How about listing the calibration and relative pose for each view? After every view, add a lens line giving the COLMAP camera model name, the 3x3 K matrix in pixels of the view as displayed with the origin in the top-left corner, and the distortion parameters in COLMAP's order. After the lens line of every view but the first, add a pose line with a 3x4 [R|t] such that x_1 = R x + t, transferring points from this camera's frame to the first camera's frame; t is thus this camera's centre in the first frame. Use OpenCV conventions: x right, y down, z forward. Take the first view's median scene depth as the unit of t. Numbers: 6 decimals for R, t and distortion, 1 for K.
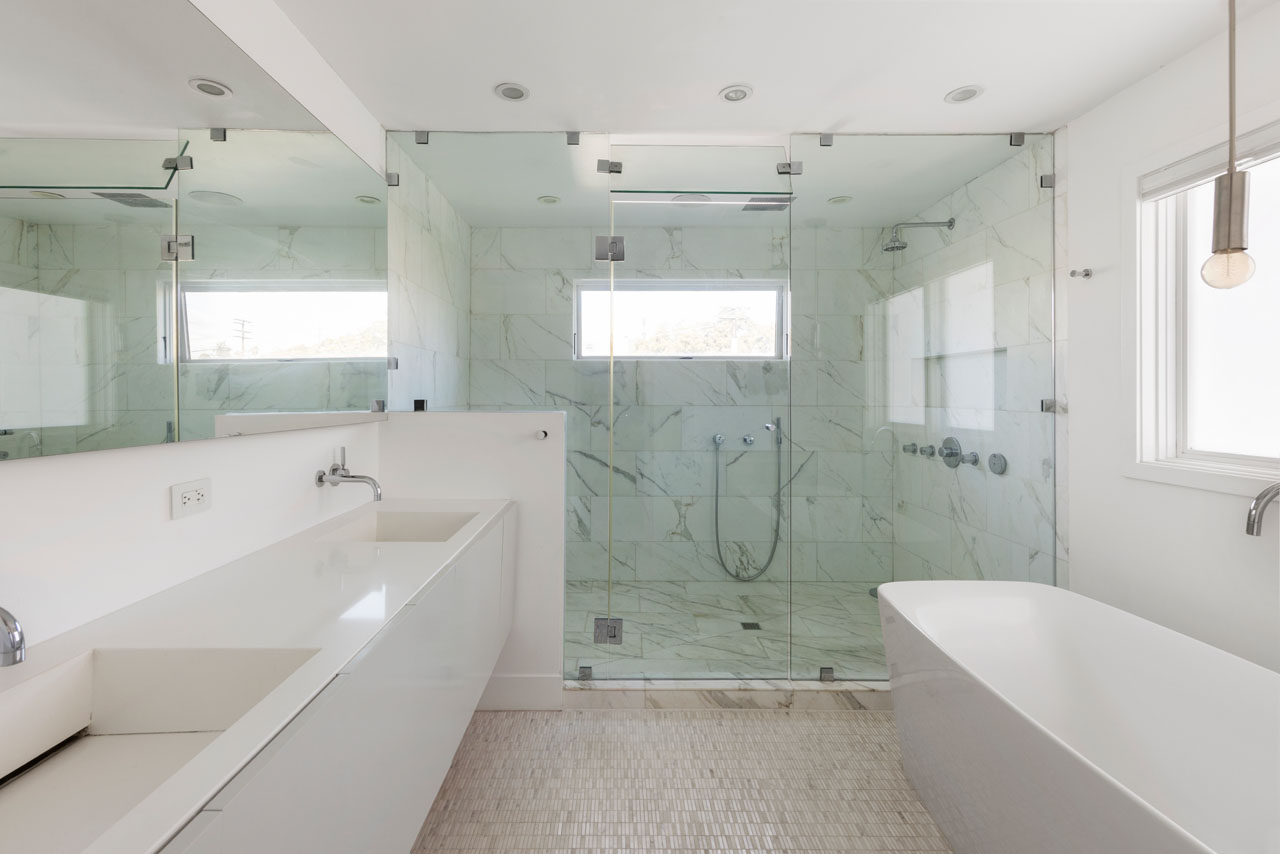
lens RADIAL K [[594.8, 0, 612.0], [0, 594.8, 409.2], [0, 0, 1]] dist [0.013634, 0.000820]
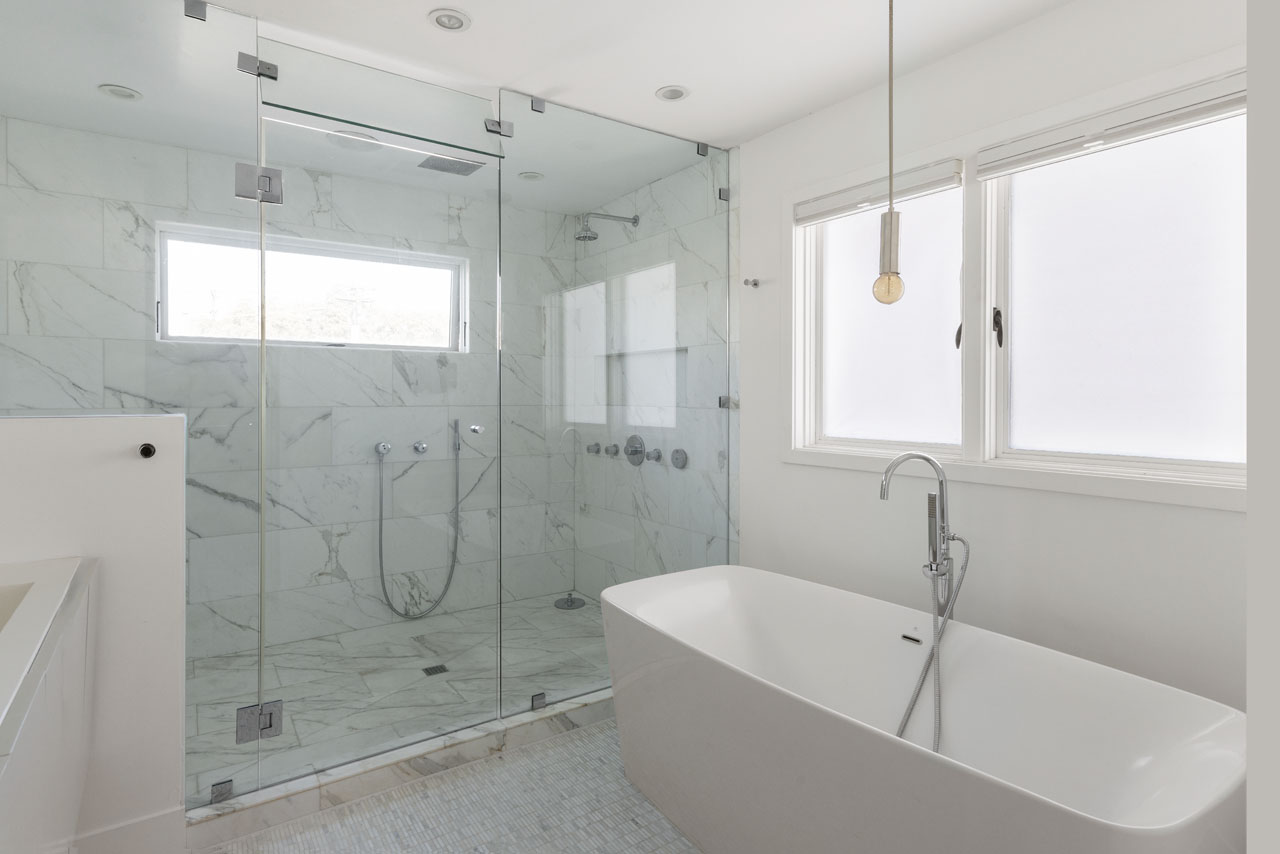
lens RADIAL K [[689.5, 0, 638.5], [0, 689.5, 421.2], [0, 0, 1]] dist [0.008919, -0.000758]
pose [[0.813851, -0.022043, 0.580655, -0.113529], [0.015299, 0.999747, 0.016509, 0.005503], [-0.580872, -0.004553, 0.813982, 0.064089]]
